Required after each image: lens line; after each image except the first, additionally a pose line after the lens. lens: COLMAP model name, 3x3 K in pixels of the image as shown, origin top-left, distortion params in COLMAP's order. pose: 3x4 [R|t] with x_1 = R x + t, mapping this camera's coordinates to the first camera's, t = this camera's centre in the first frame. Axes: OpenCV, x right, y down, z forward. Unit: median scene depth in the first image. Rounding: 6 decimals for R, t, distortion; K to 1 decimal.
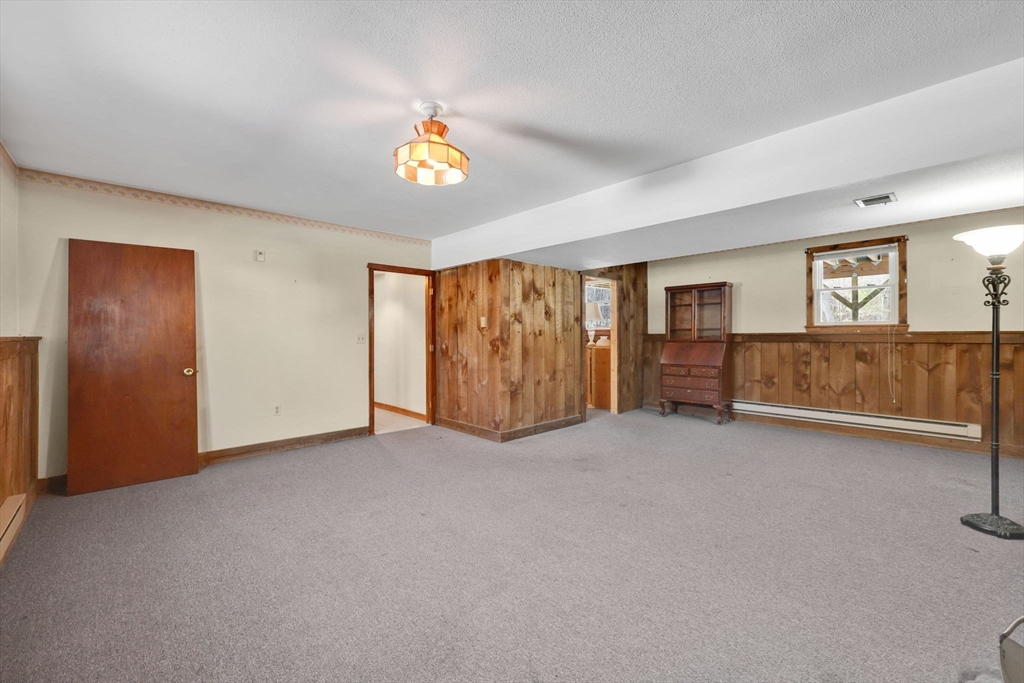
lens RADIAL K [[418.7, 0, 505.0], [0, 418.7, 335.4], [0, 0, 1]] dist [-0.000940, 0.000028]
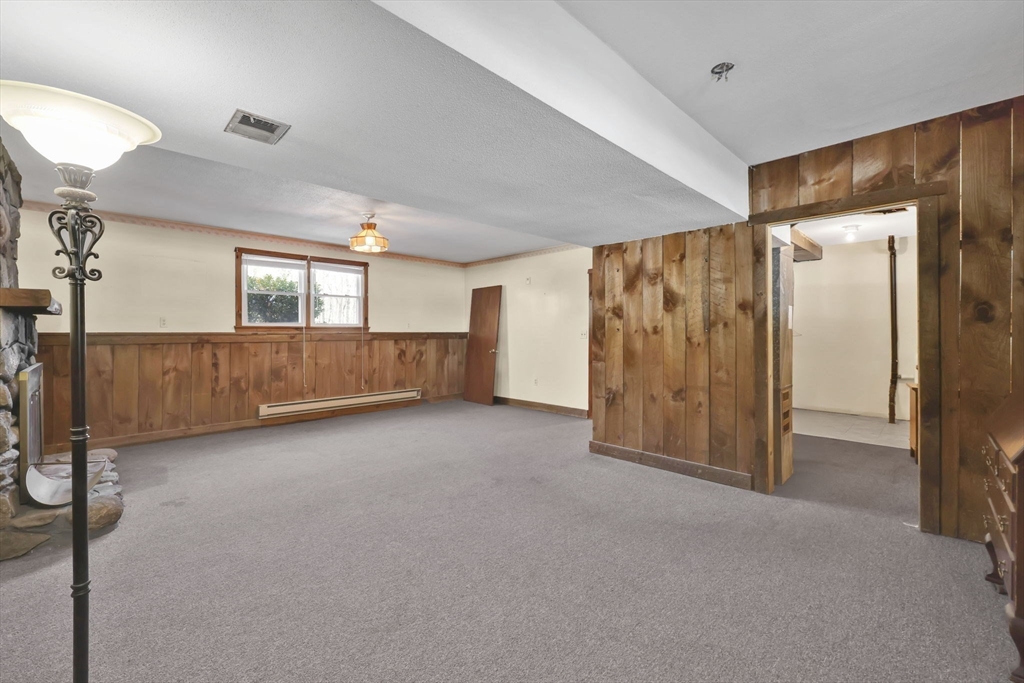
lens RADIAL K [[425.2, 0, 506.9], [0, 425.2, 331.8], [0, 0, 1]] dist [-0.002425, -0.000269]
pose [[0.020971, 0.005419, -0.999765, 0.853733], [-0.001260, 0.999985, 0.005394, -0.007415], [0.999779, 0.001147, 0.020977, 0.757283]]
